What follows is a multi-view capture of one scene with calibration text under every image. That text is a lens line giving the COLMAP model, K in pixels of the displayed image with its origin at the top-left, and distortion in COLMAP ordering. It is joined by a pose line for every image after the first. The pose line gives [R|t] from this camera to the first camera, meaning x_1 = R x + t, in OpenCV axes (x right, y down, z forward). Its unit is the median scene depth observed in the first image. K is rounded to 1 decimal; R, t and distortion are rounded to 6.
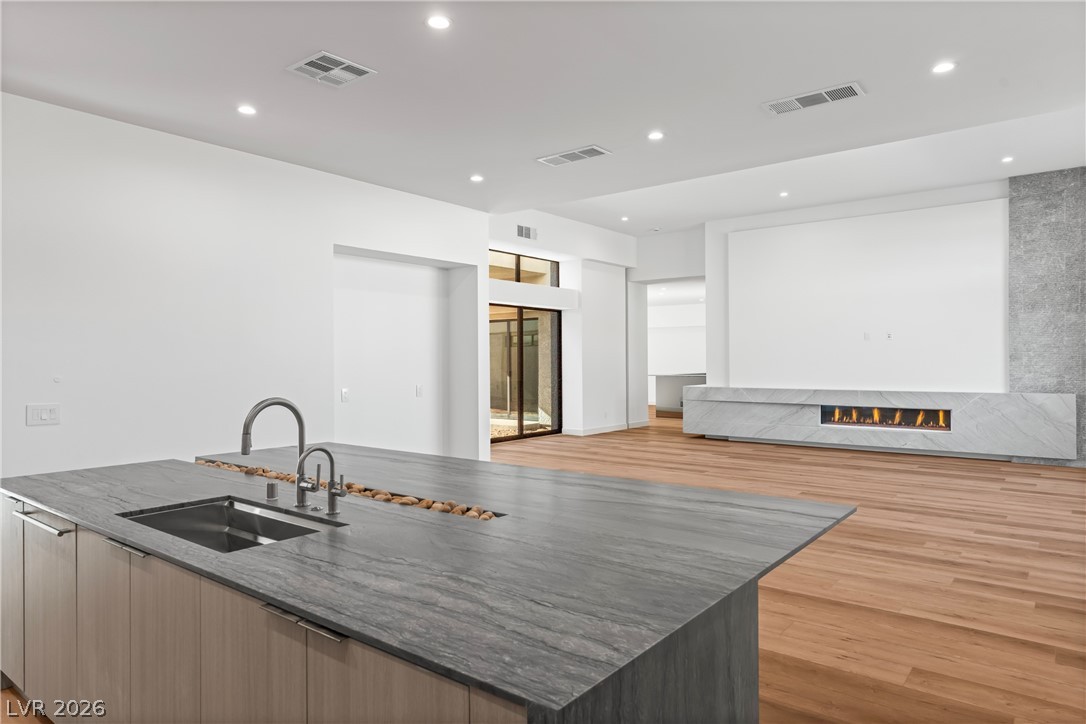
lens RADIAL K [[686.1, 0, 541.5], [0, 686.1, 359.1], [0, 0, 1]] dist [-0.002368, -0.000828]
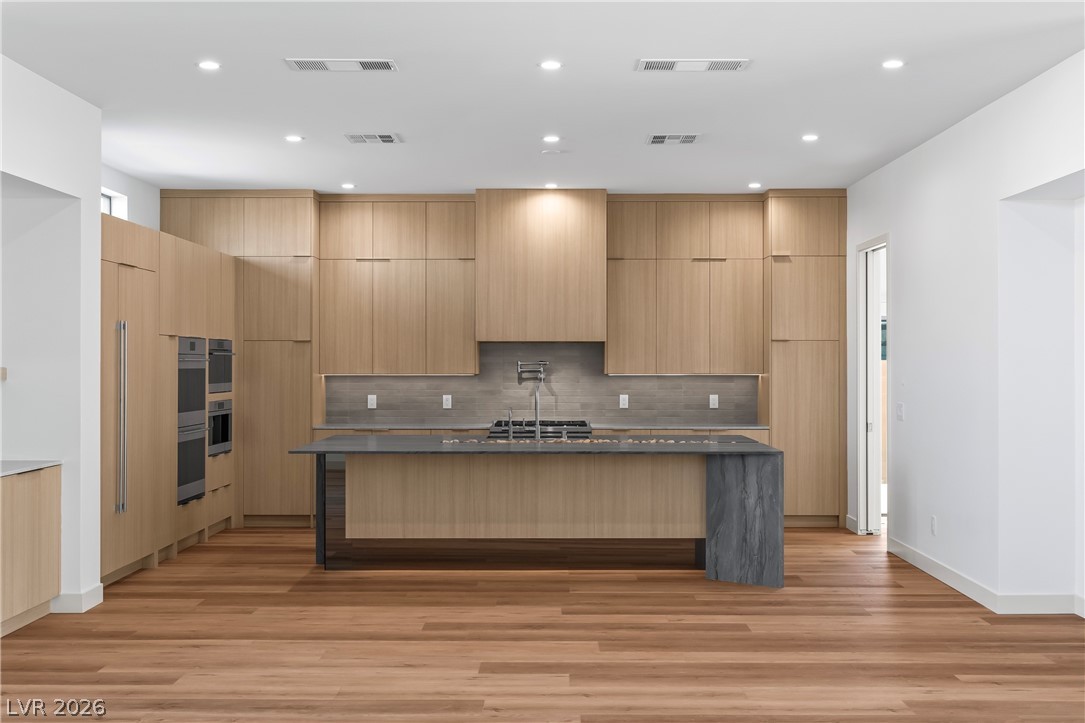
lens RADIAL K [[1242.6, 0, 545.1], [0, 1242.6, 366.5], [0, 0, 1]] dist [0.003183, 0.000000]
pose [[-0.791317, 0.009331, -0.611335, 1.253093], [0.002612, 0.999926, 0.011882, -0.026687], [0.611401, 0.007806, -0.791283, 2.608433]]
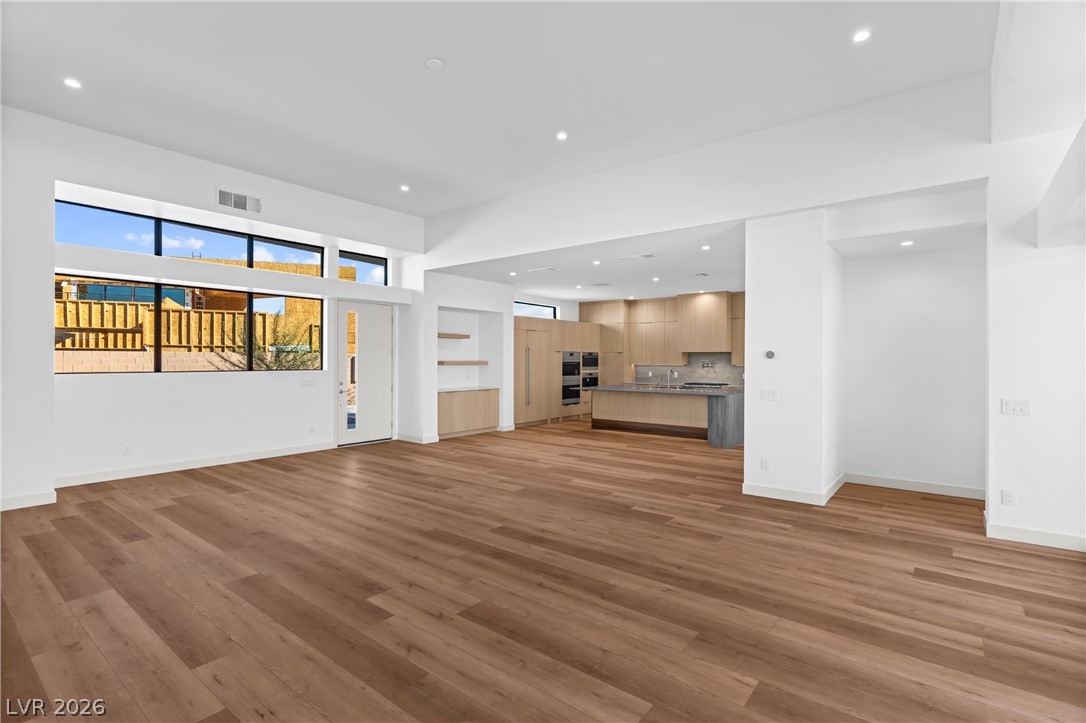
lens RADIAL K [[514.7, 0, 542.3], [0, 514.7, 362.2], [0, 0, 1]] dist [0.002353, 0.000010]
pose [[-0.999945, 0.004870, 0.009307, 0.417497], [0.004970, 0.999930, 0.010760, -0.027477], [-0.009253, 0.010806, -0.999899, 3.416570]]
